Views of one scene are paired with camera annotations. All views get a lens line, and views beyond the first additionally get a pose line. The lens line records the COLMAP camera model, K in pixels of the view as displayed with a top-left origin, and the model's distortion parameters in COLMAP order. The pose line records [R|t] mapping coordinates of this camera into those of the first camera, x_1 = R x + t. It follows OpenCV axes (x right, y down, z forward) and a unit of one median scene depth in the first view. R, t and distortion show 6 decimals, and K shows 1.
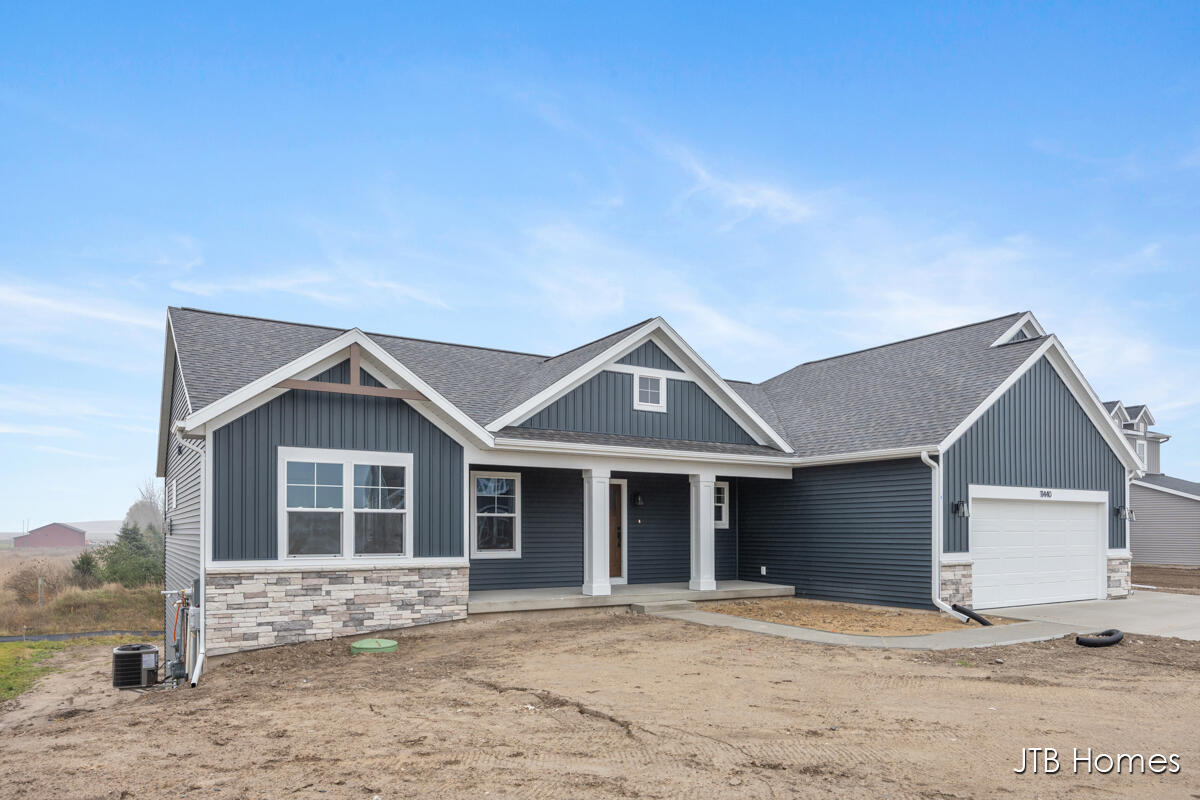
lens RADIAL K [[770.0, 0, 600.0], [0, 770.0, 400.0], [0, 0, 1]] dist [-0.001182, 0.001553]
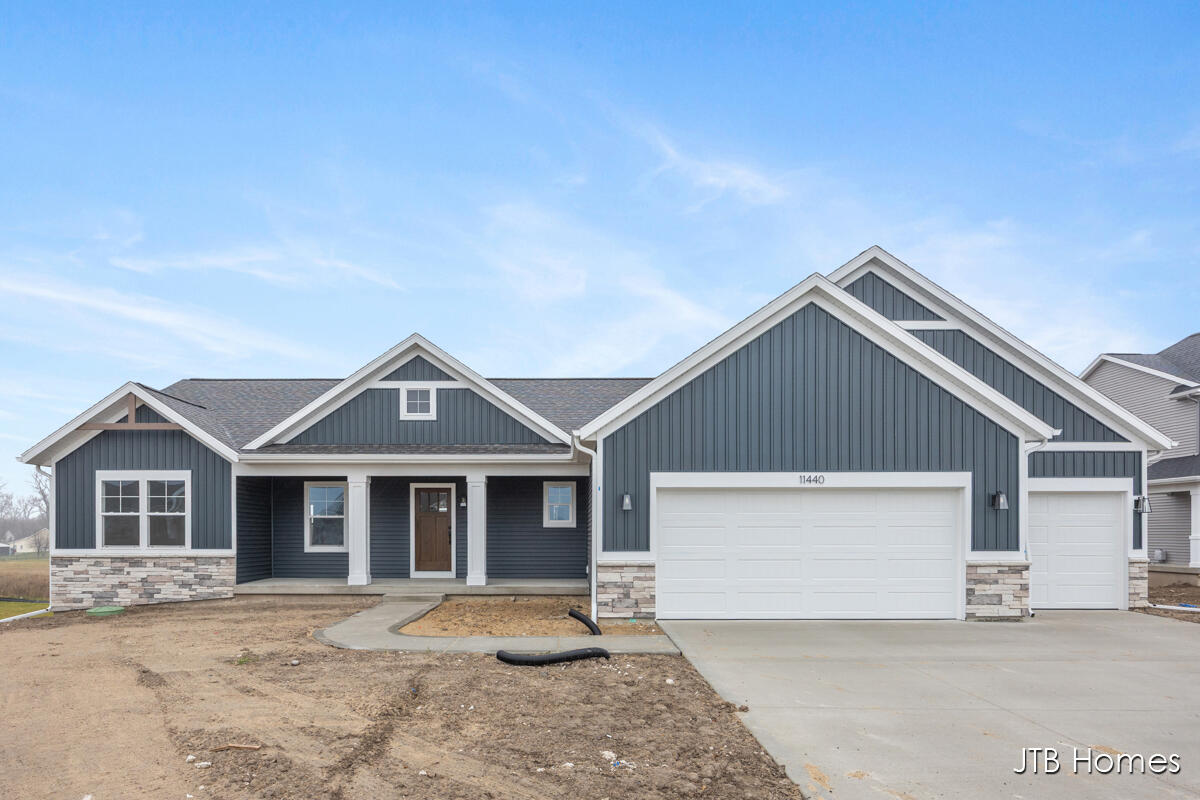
lens RADIAL K [[673.2, 0, 599.1], [0, 673.2, 438.4], [0, 0, 1]] dist [-0.004503, 0.000944]
pose [[0.848138, -0.076872, -0.524168, 0.966129], [0.088749, 0.996051, -0.002474, 0.080440], [0.522288, -0.044422, 0.851611, 0.391884]]
